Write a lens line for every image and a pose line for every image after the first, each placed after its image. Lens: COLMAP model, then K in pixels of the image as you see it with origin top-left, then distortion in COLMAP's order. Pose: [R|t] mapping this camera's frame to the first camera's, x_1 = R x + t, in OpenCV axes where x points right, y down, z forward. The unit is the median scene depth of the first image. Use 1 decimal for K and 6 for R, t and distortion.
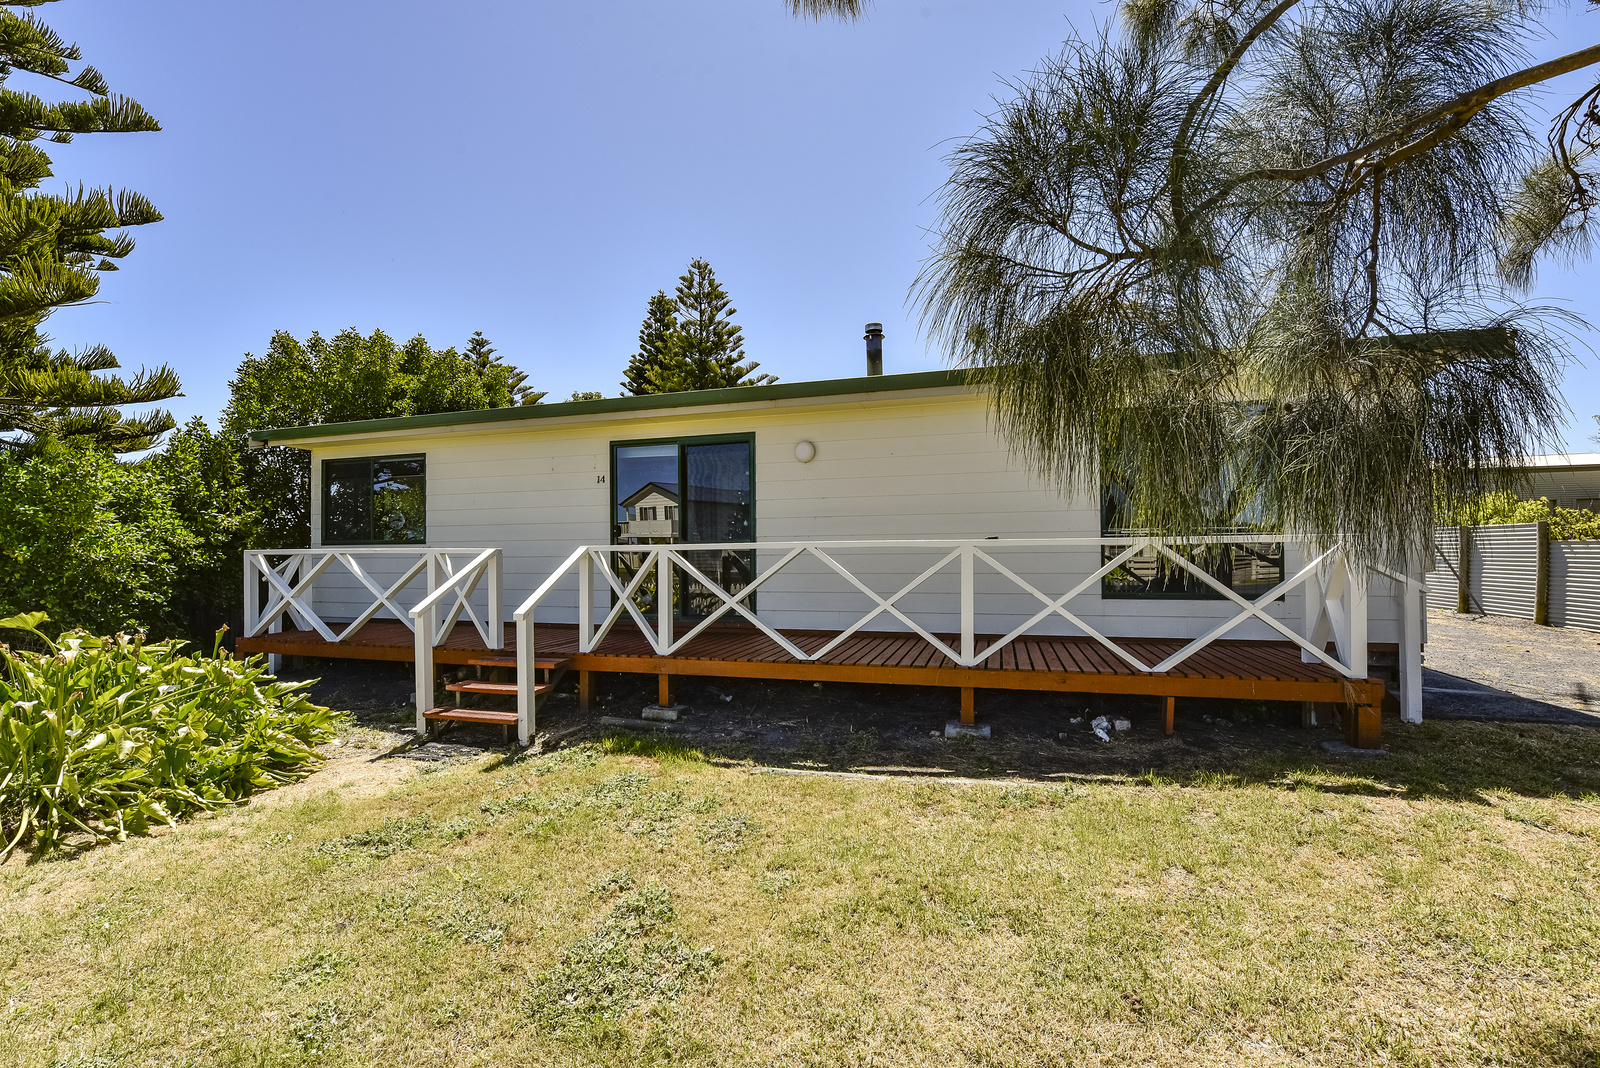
lens RADIAL K [[643.6, 0, 775.7], [0, 643.6, 542.4], [0, 0, 1]] dist [0.002471, -0.000264]
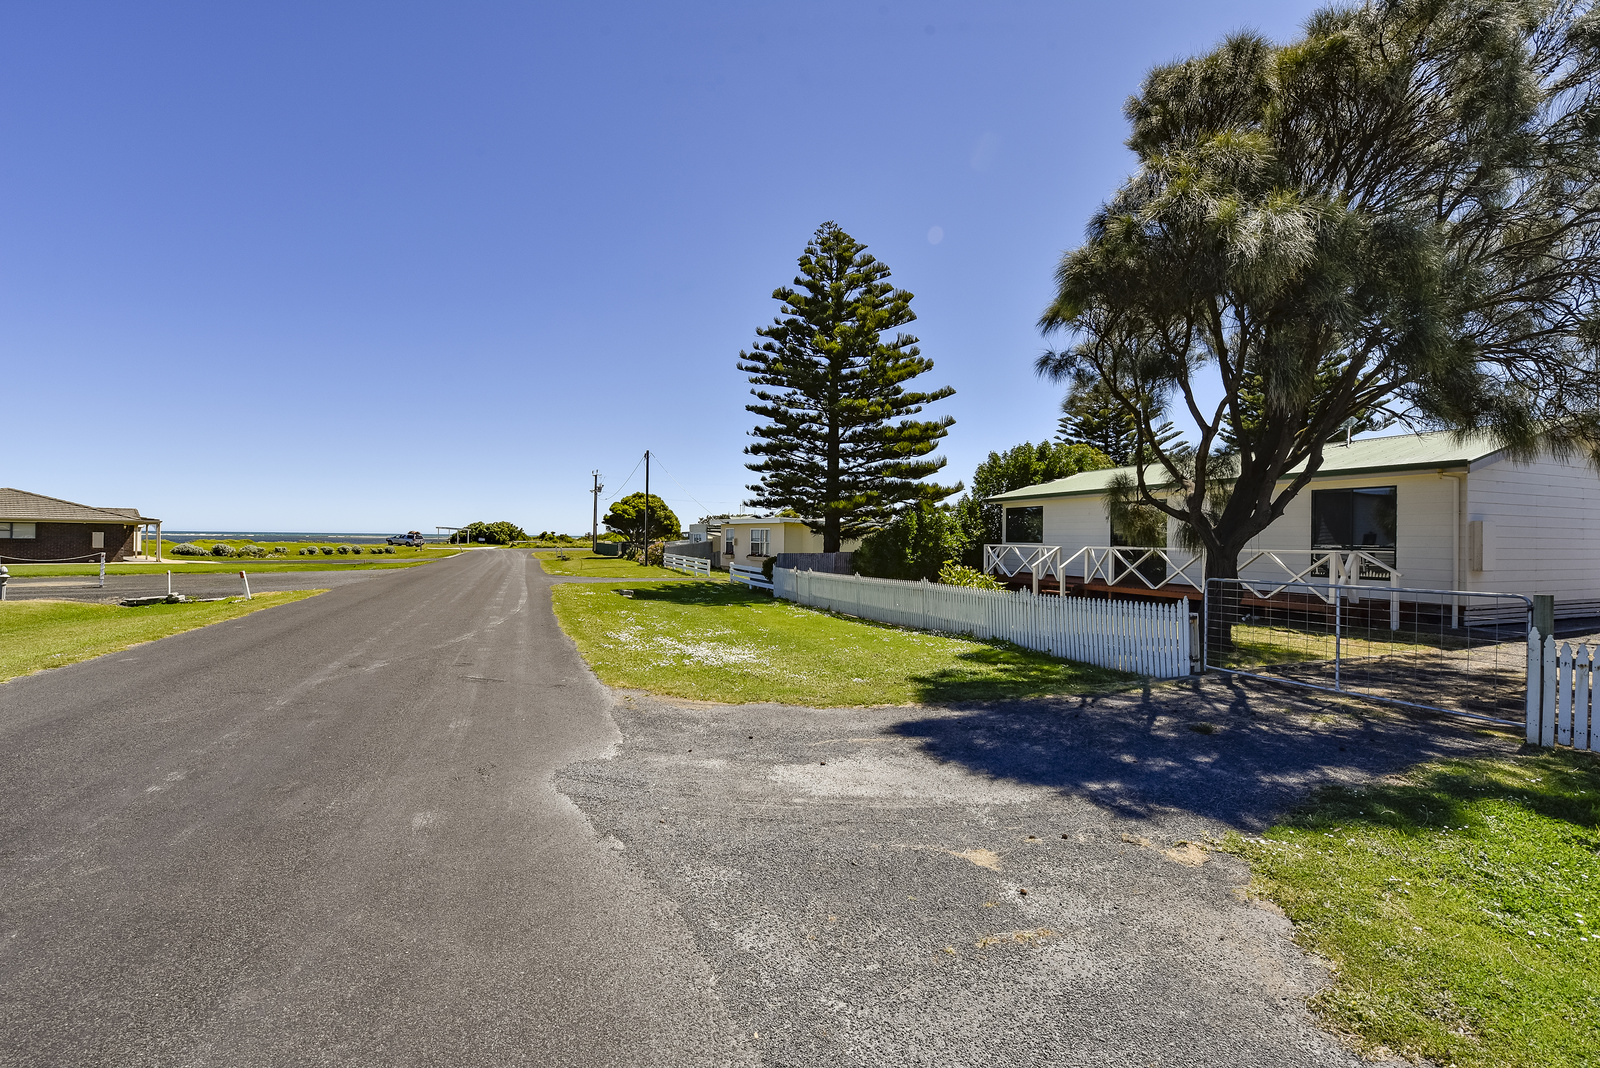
lens RADIAL K [[655.8, 0, 794.0], [0, 655.8, 530.1], [0, 0, 1]] dist [-0.003502, -0.000438]
pose [[0.608194, 0.003413, -0.793781, 0.933778], [-0.000971, 0.999993, 0.003556, -0.057369], [0.793788, -0.001392, 0.608193, -1.377442]]
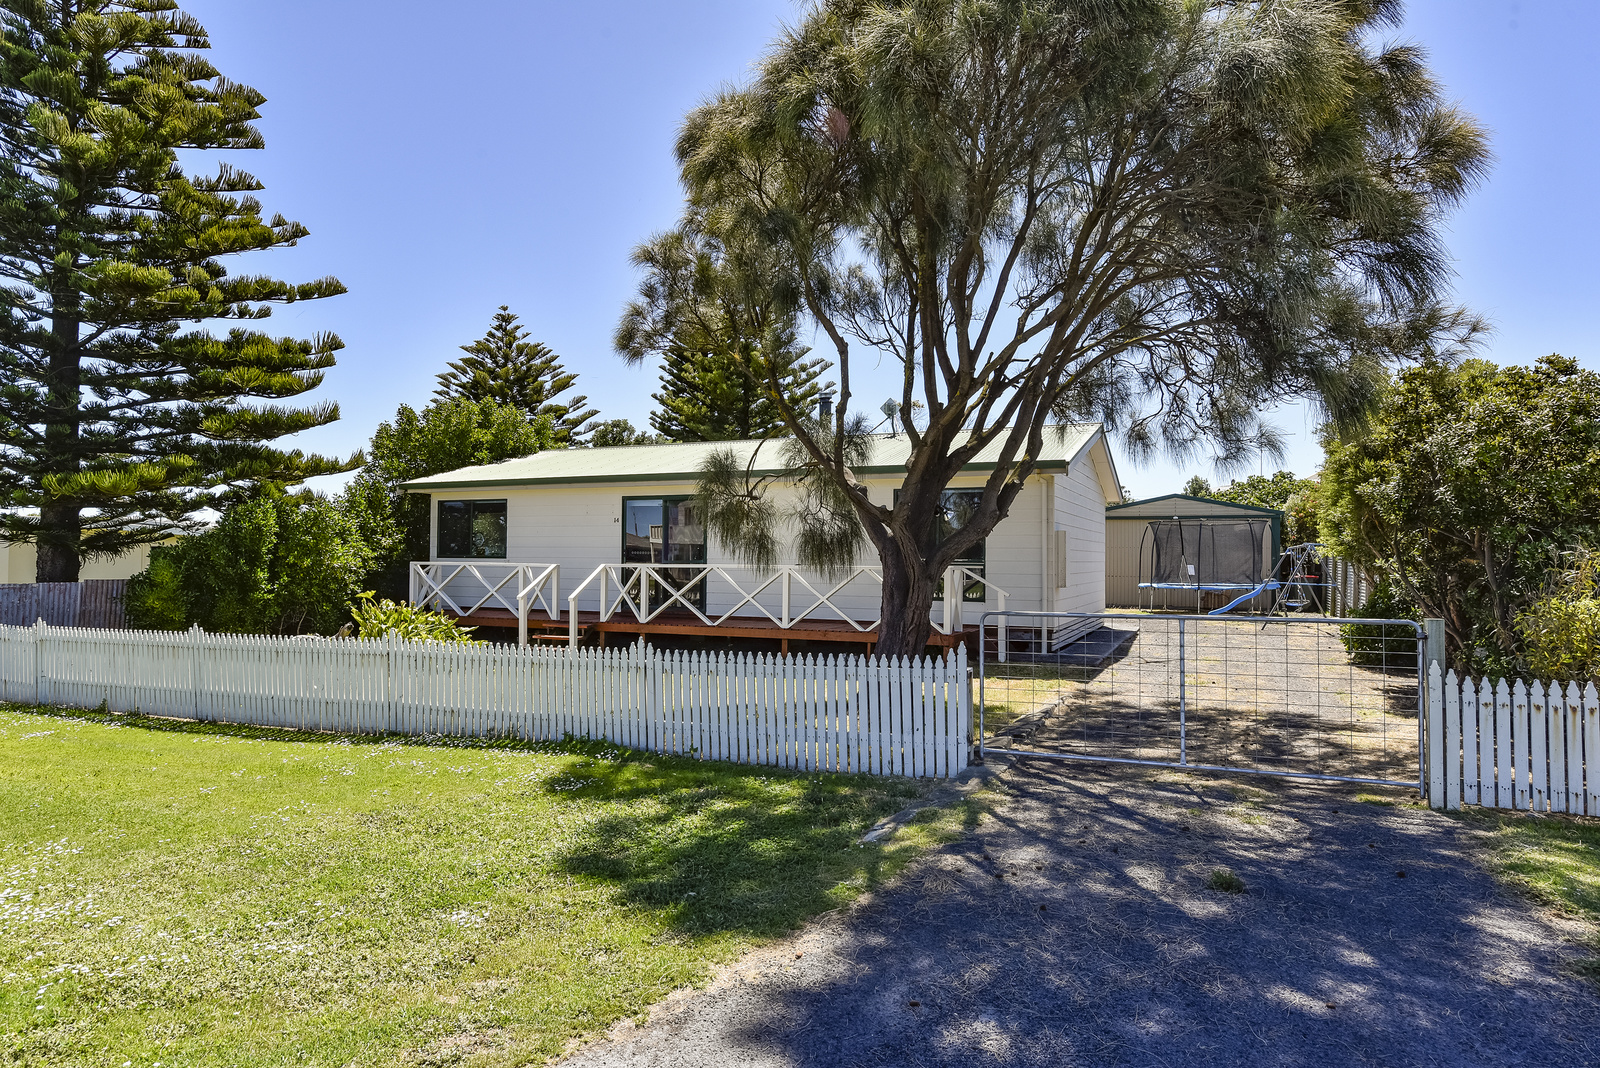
lens RADIAL K [[942.4, 0, 758.9], [0, 942.4, 525.8], [0, 0, 1]] dist [-0.000878, 0.004077]
pose [[0.989278, 0.008698, -0.145785, 0.400447], [-0.011364, 0.999783, -0.017465, -0.045309], [0.145601, 0.018934, 0.989162, -1.201832]]
